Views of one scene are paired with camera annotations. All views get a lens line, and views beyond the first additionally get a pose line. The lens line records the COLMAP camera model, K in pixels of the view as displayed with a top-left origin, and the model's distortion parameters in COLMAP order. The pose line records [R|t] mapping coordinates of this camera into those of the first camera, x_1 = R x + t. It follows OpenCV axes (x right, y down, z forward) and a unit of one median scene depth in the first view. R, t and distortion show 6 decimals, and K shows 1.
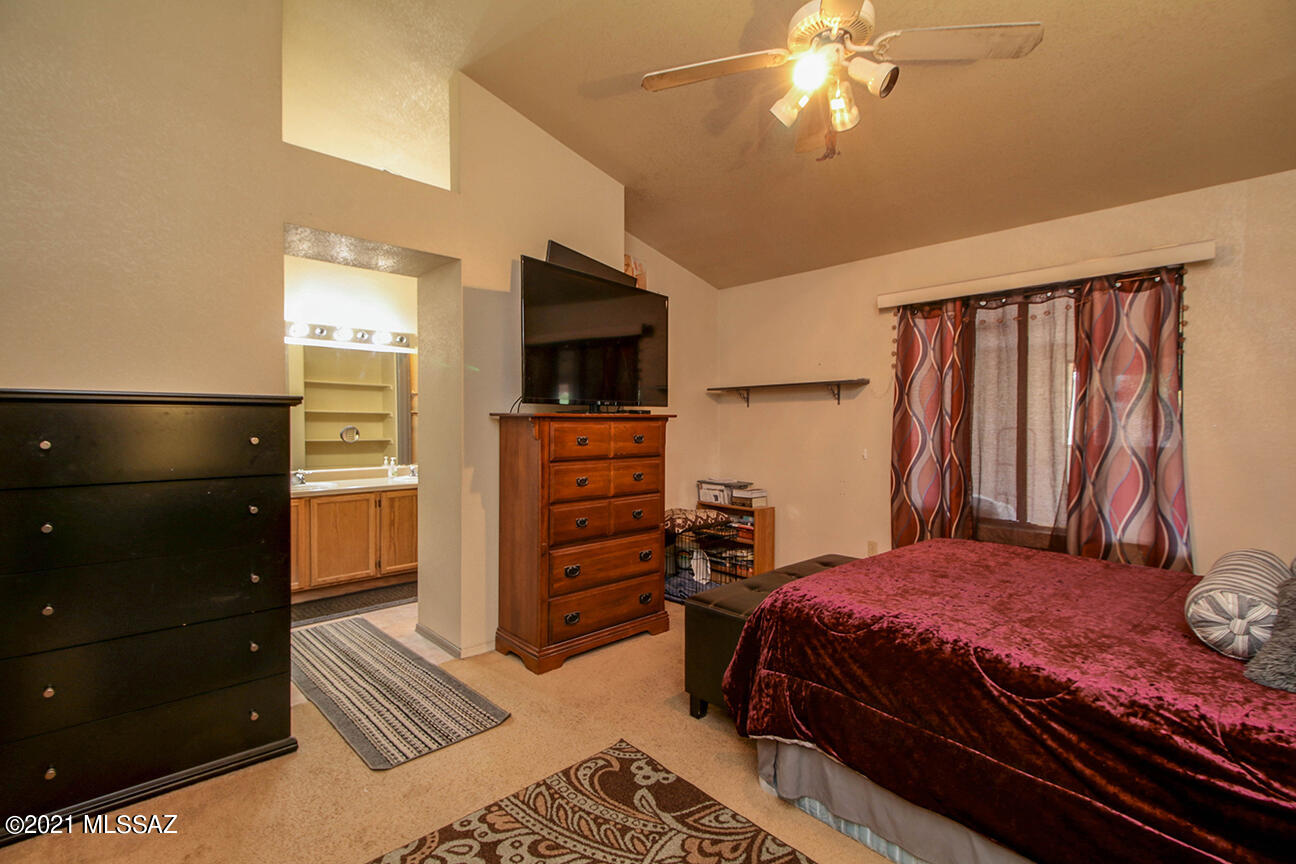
lens RADIAL K [[594.1, 0, 648.5], [0, 594.1, 427.7], [0, 0, 1]] dist [0.028339, -0.014843]
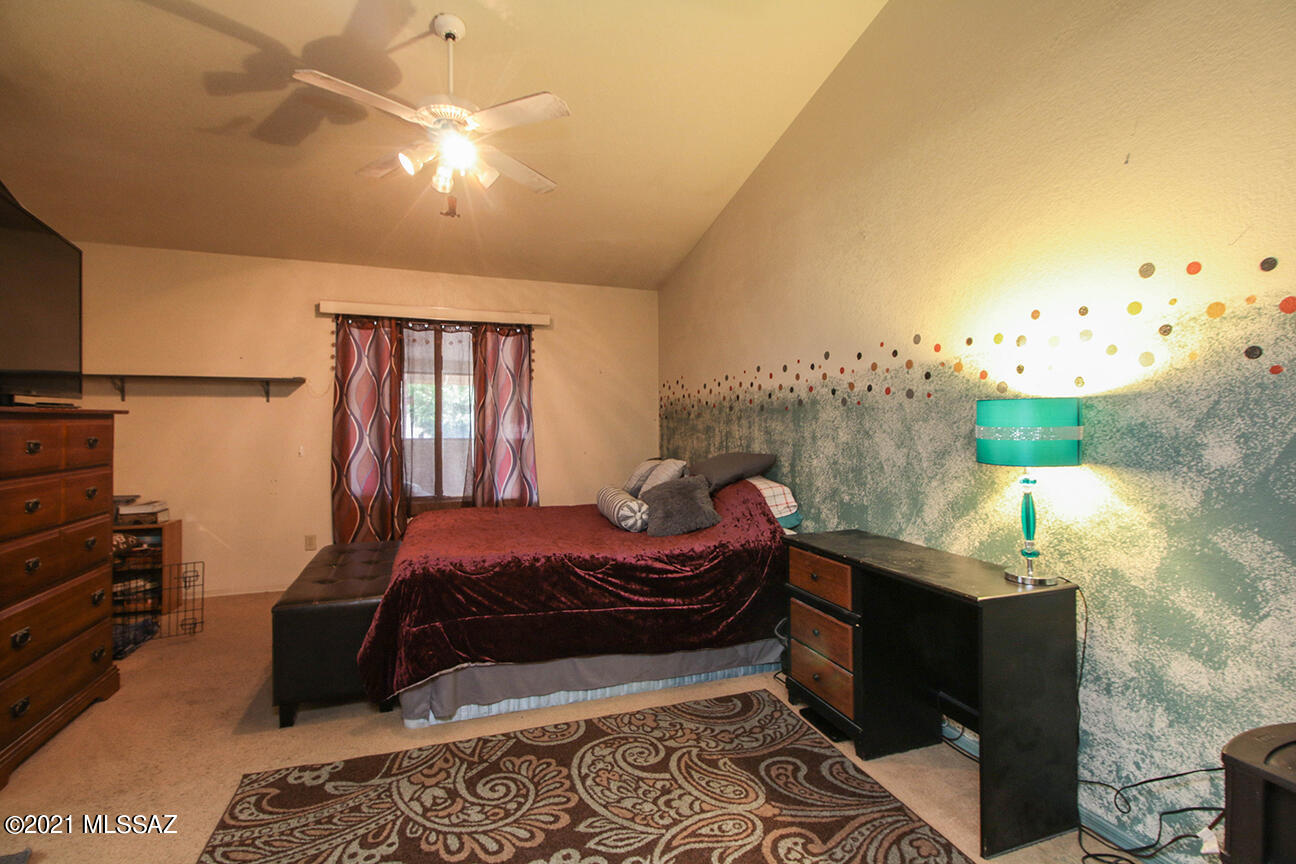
lens RADIAL K [[594.1, 0, 648.5], [0, 594.1, 427.7], [0, 0, 1]] dist [0.028339, -0.014843]
pose [[0.393398, -0.010700, 0.919306, -0.468074], [0.007859, 0.999935, 0.008275, -0.000639], [-0.919335, 0.003970, 0.393456, 0.065552]]
